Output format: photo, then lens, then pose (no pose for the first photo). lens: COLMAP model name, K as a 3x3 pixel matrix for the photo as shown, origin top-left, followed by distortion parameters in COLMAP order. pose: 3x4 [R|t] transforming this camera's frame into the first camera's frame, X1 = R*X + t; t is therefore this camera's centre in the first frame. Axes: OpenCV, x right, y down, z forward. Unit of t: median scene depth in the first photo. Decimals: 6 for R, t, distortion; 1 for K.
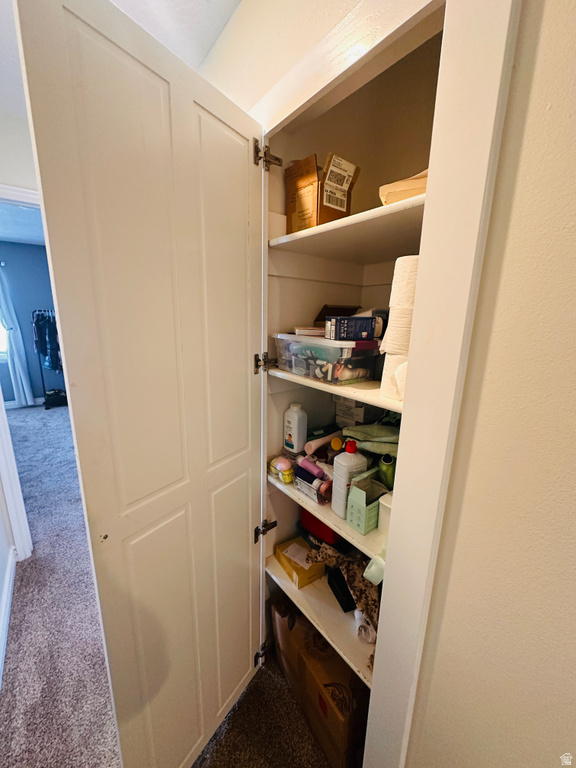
lens RADIAL K [[304.7, 0, 288.0], [0, 304.7, 384.0], [0, 0, 1]] dist [0.001454, 0.000270]
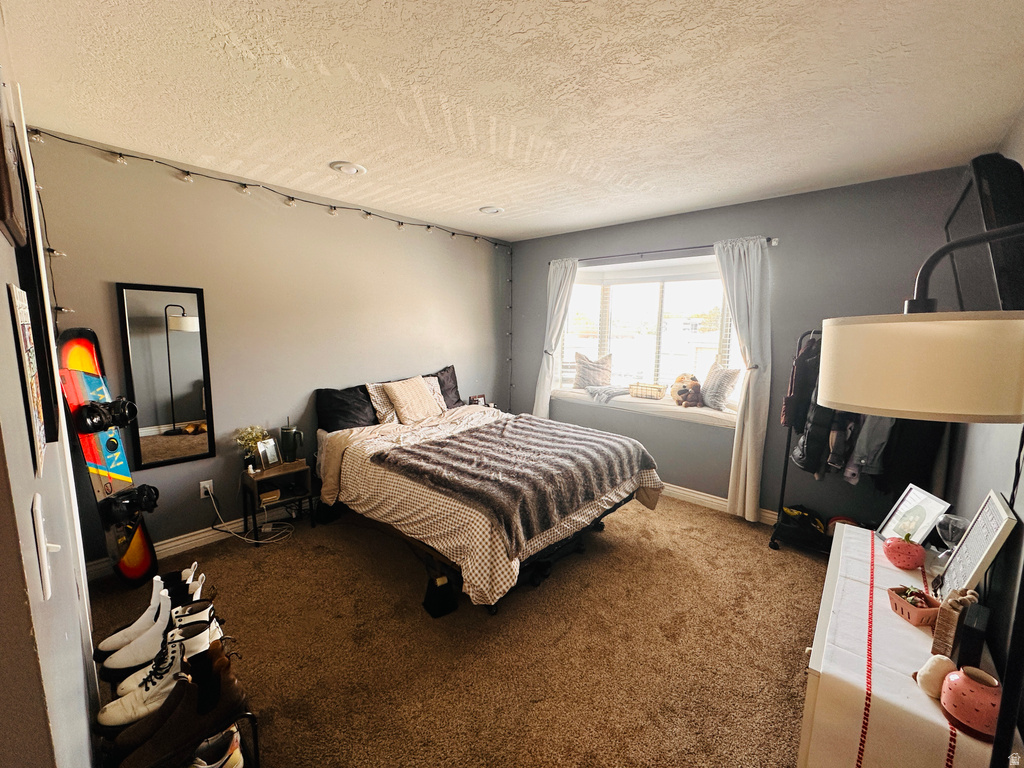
lens RADIAL K [[406.2, 0, 512.0], [0, 406.2, 384.0], [0, 0, 1]] dist [0.001454, 0.000270]
pose [[0.185529, 0.121785, -0.975063, -0.314745], [-0.233255, 0.969387, 0.076694, -0.109692], [0.954553, 0.213209, 0.208256, 0.471722]]
